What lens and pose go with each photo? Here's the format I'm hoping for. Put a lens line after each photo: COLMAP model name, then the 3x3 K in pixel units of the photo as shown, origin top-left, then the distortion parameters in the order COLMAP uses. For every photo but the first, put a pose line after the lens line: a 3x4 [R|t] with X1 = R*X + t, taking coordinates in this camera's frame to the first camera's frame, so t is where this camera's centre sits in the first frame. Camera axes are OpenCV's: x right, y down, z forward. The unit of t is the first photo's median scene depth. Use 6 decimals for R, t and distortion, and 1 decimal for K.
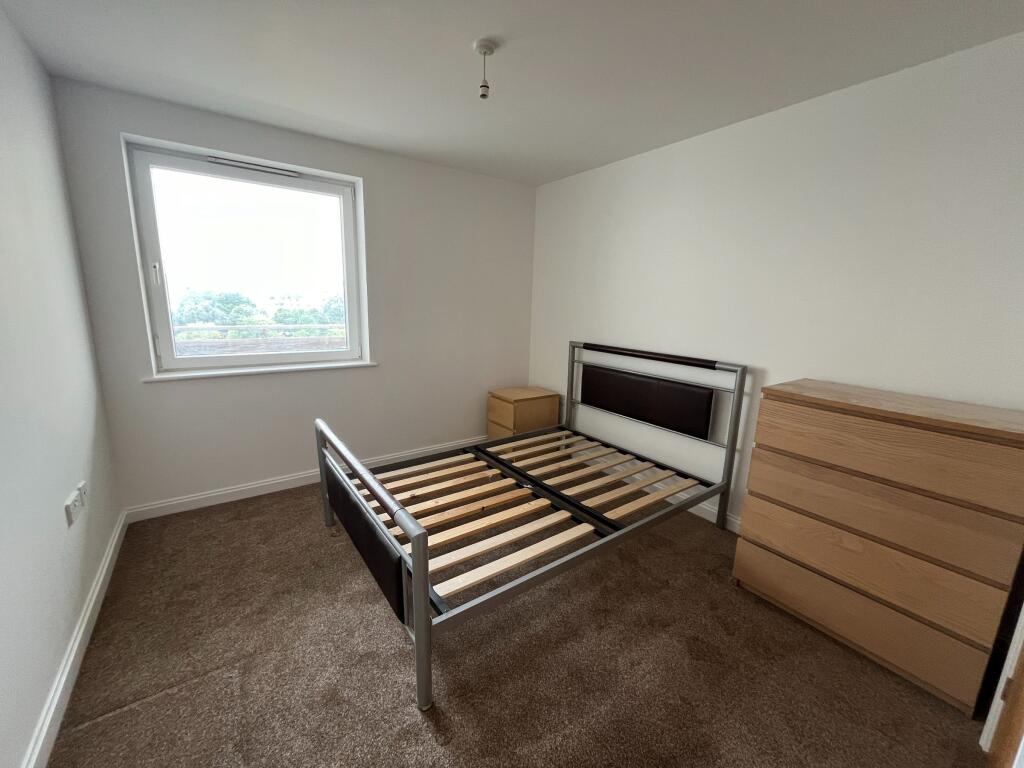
lens RADIAL K [[410.8, 0, 504.7], [0, 410.8, 377.1], [0, 0, 1]] dist [0.000753, 0.000427]
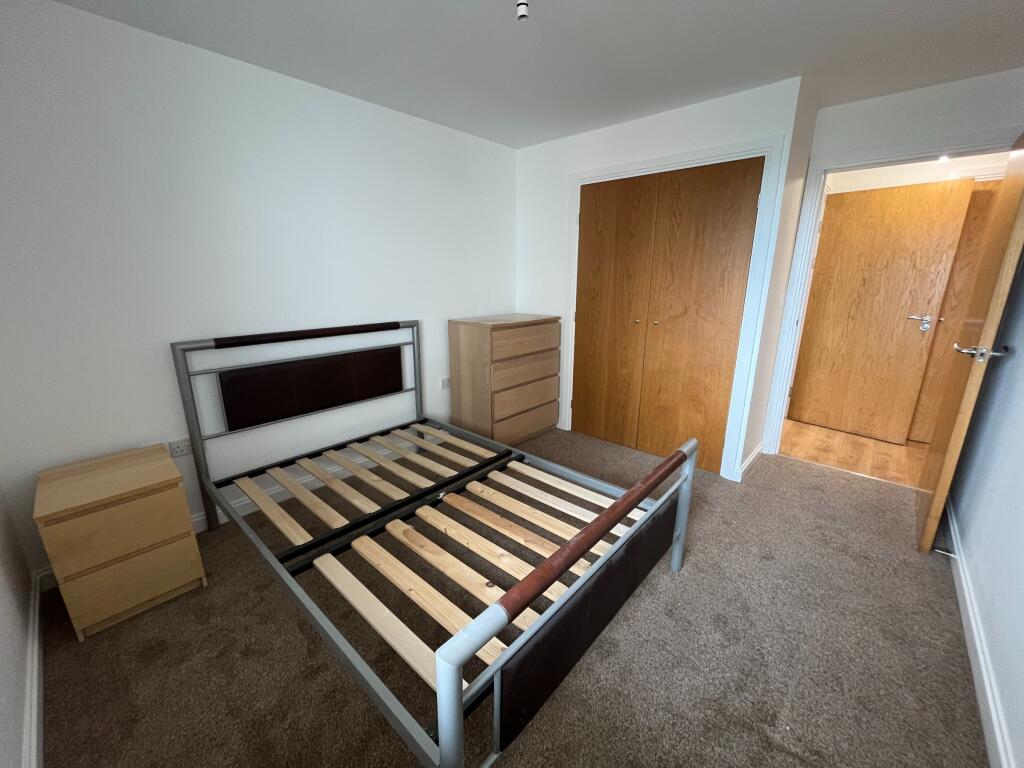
lens RADIAL K [[410.8, 0, 517.6], [0, 410.8, 381.0], [0, 0, 1]] dist [0.000753, 0.000427]
pose [[-0.234756, -0.275159, 0.932297, -0.681842], [0.168773, 0.932995, 0.317863, -0.191291], [-0.957291, 0.231966, -0.172587, 0.904899]]
